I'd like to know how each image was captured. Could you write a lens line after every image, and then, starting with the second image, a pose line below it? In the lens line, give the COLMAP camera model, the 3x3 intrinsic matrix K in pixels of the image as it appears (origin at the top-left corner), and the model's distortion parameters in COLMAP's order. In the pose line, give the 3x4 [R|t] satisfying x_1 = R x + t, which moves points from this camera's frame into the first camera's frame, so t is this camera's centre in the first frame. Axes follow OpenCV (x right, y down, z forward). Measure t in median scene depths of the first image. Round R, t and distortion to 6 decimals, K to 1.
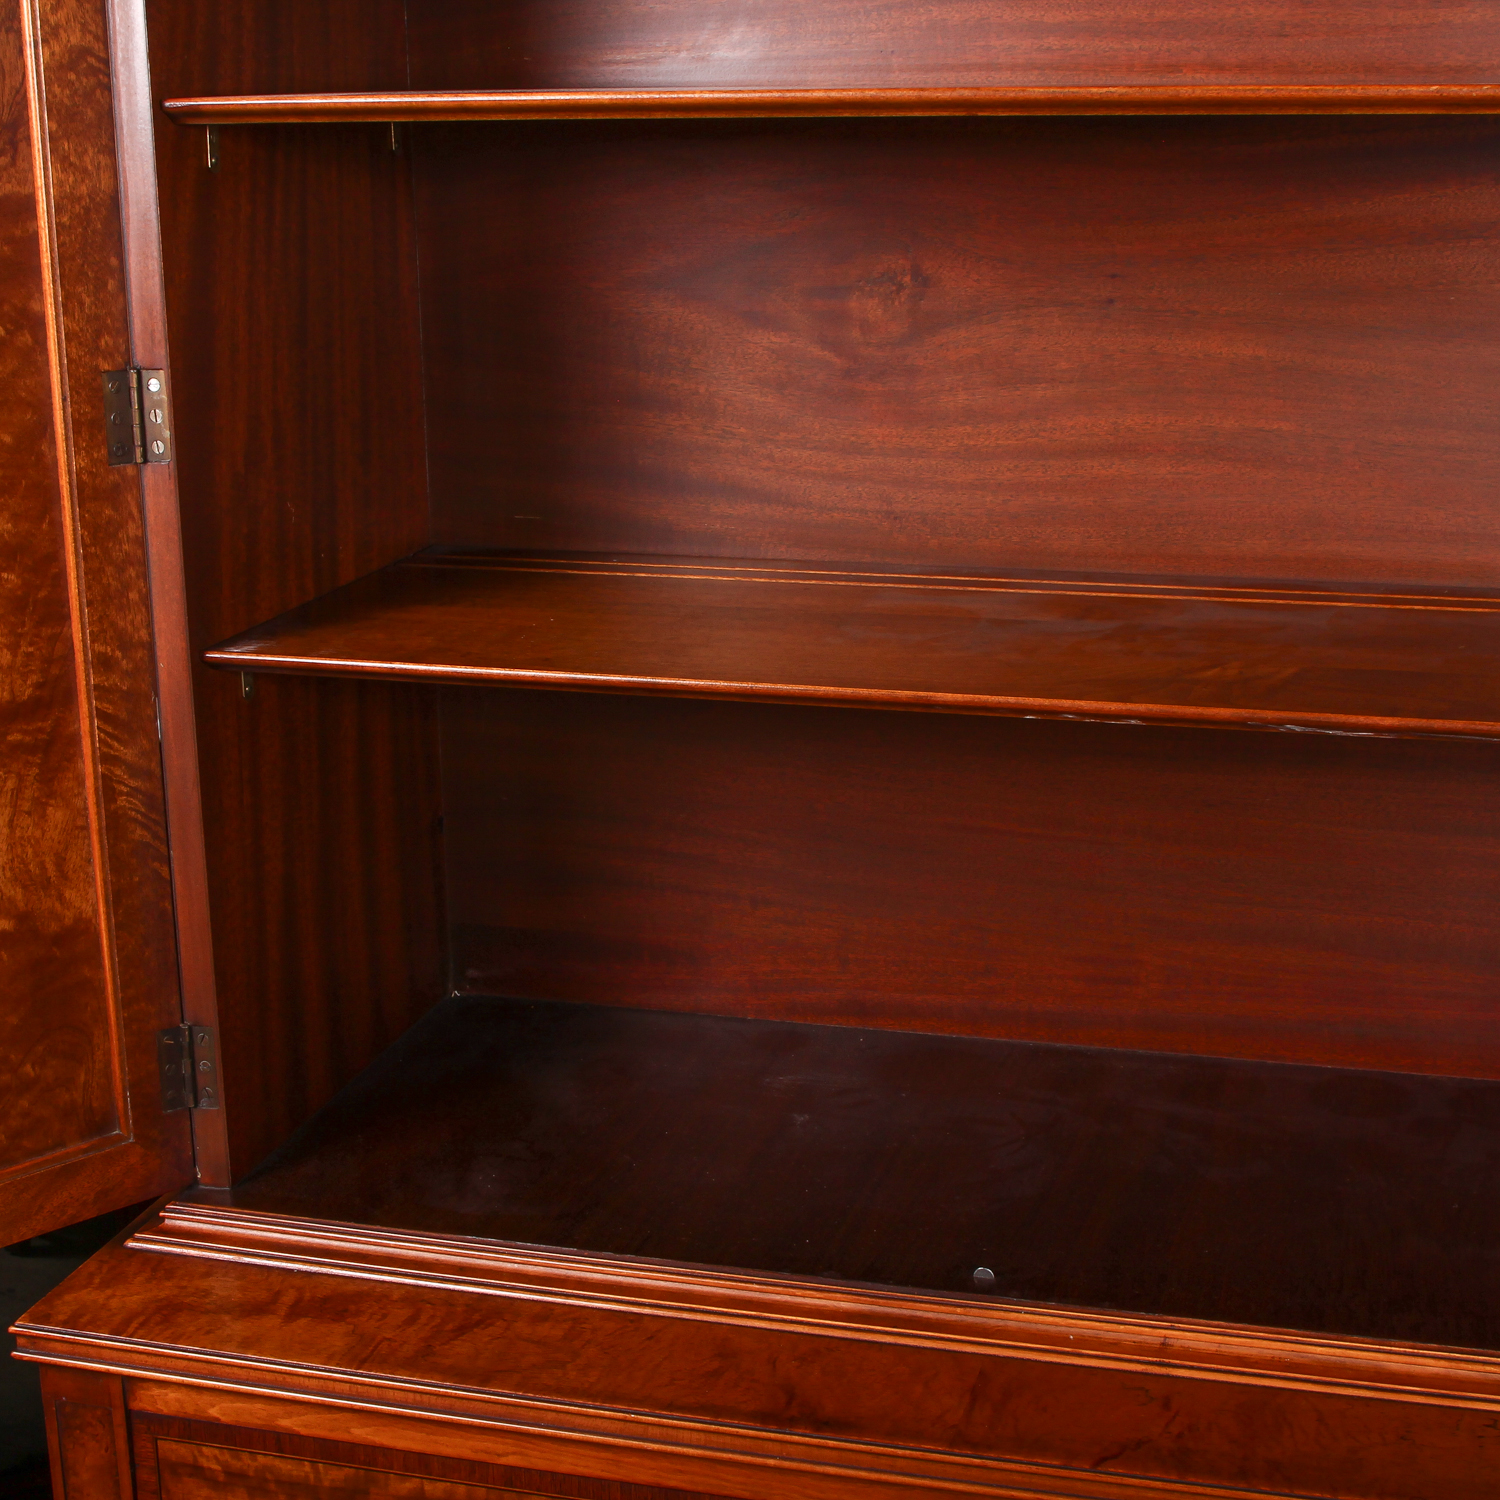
lens RADIAL K [[2520.6, 0, 764.9], [0, 2520.6, 743.1], [0, 0, 1]] dist [-0.077061, 0.000000]
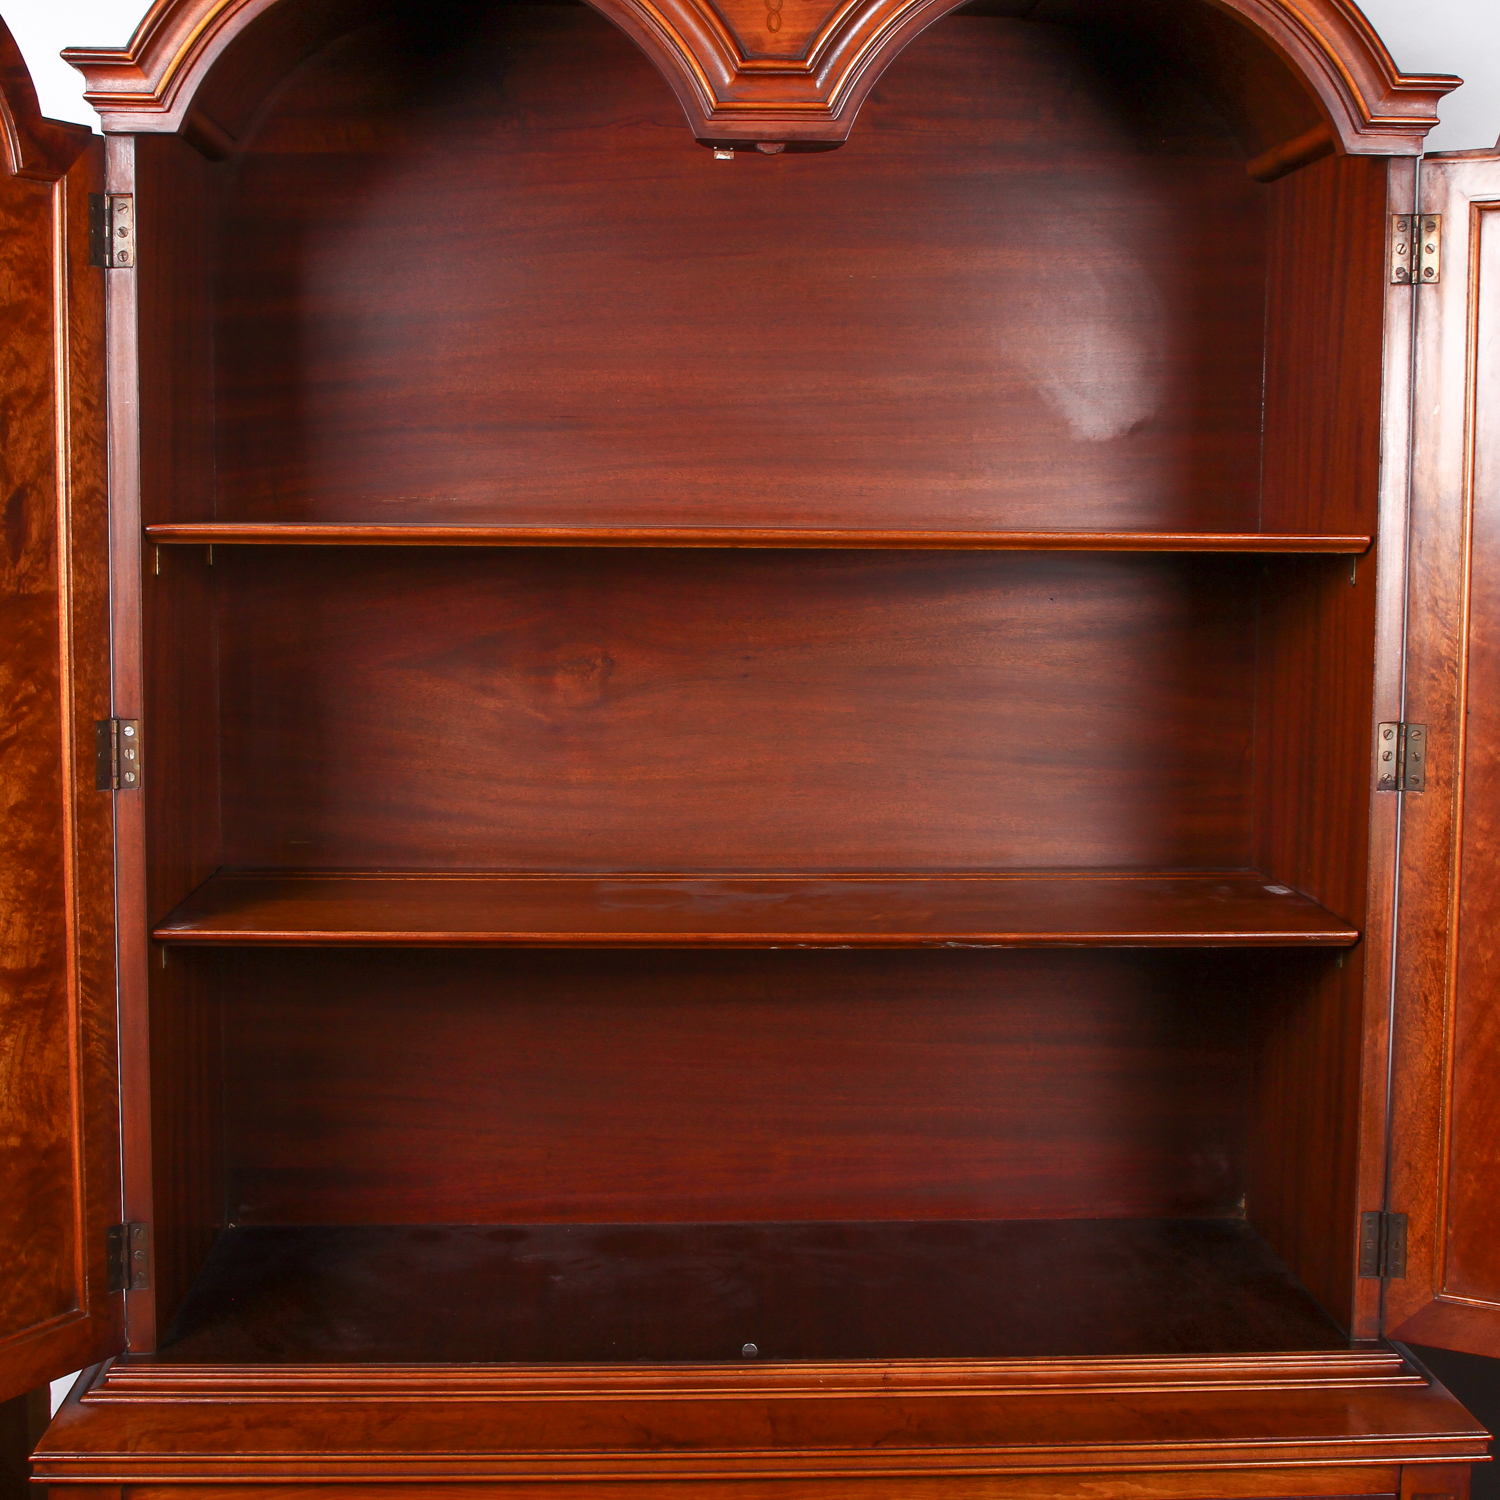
lens RADIAL K [[2520.6, 0, 763.7], [0, 2520.6, 741.3], [0, 0, 1]] dist [-0.077061, 0.000000]
pose [[0.946459, -0.008495, 0.322713, -0.340635], [0.061908, 0.985876, -0.155613, 0.090540], [-0.316833, 0.167260, 0.933617, -0.358024]]
